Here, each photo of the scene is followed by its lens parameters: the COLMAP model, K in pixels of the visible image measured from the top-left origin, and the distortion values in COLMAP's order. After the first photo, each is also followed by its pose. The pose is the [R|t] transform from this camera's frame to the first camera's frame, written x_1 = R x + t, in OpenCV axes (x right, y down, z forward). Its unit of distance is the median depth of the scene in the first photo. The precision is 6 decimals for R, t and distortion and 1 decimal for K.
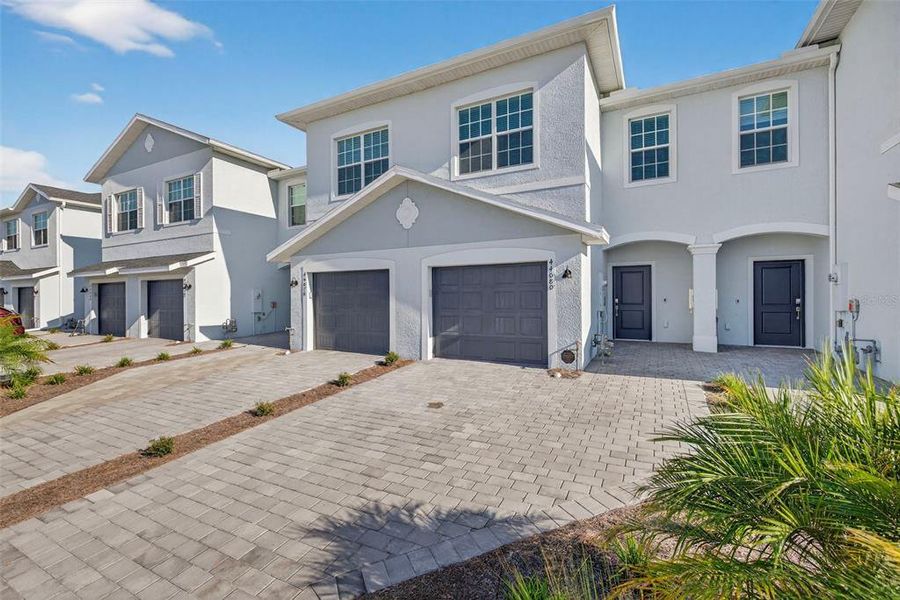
lens RADIAL K [[410.7, 0, 409.8], [0, 410.7, 299.1], [0, 0, 1]] dist [0.004674, 0.000028]
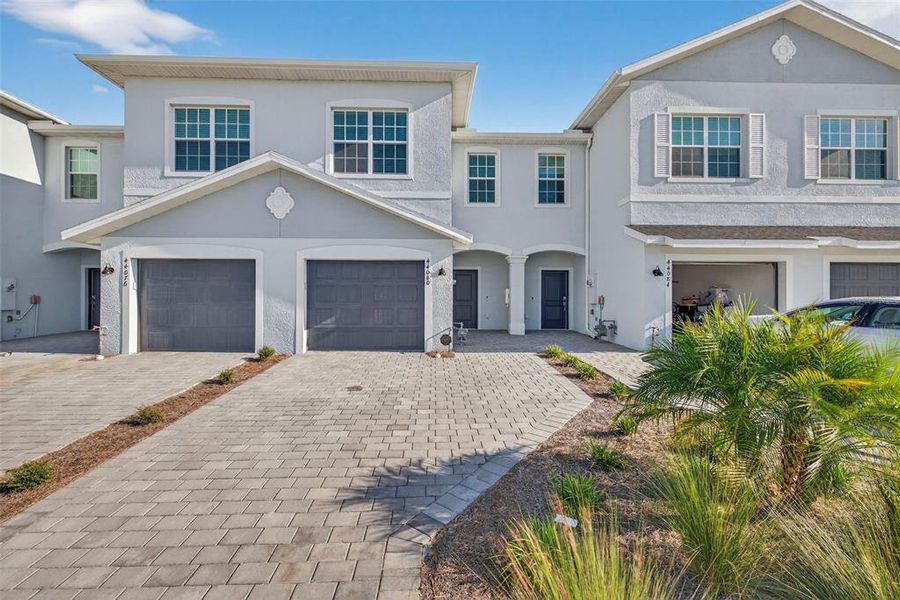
lens RADIAL K [[410.7, 0, 409.8], [0, 410.7, 299.1], [0, 0, 1]] dist [0.004674, 0.000028]
pose [[0.858609, 0.017516, 0.512331, -0.259162], [-0.010959, 0.999815, -0.015817, 0.032538], [-0.512513, 0.007966, 0.858642, 0.017413]]
